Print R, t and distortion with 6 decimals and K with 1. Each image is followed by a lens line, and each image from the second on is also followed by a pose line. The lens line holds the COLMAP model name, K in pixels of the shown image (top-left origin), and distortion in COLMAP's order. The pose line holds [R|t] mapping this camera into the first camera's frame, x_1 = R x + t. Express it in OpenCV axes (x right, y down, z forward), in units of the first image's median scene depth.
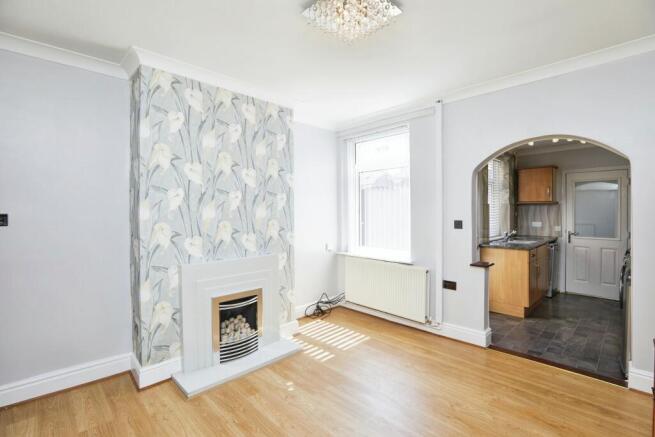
lens RADIAL K [[307.7, 0, 331.1], [0, 307.7, 215.5], [0, 0, 1]] dist [-0.020174, -0.000002]
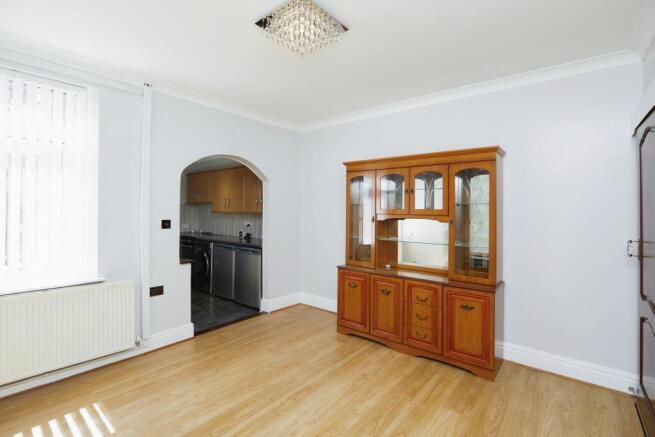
lens RADIAL K [[307.7, 0, 331.1], [0, 307.7, 215.5], [0, 0, 1]] dist [-0.020174, -0.000002]
pose [[-0.119759, -0.005509, 0.992788, -0.399710], [0.005648, 0.999965, 0.006230, -0.000899], [-0.992787, 0.006353, -0.119723, 0.409877]]
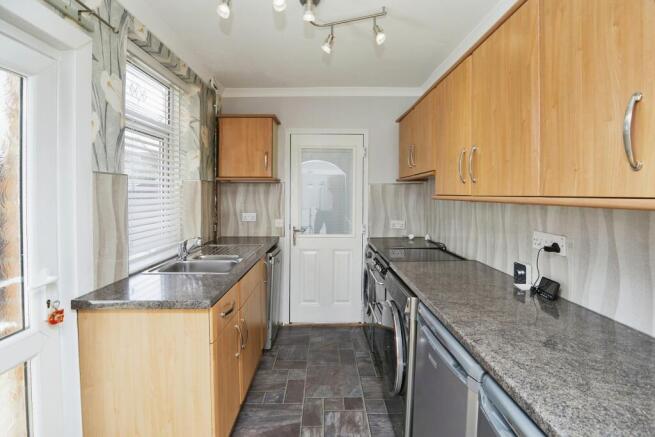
lens RADIAL K [[297.8, 0, 327.5], [0, 297.8, 201.3], [0, 0, 1]] dist [-0.003593, -0.000224]
pose [[0.686427, -0.013671, 0.727070, 0.390012], [0.000244, 0.999828, 0.018570, -0.012393], [-0.727199, -0.012570, 0.686312, 0.536673]]
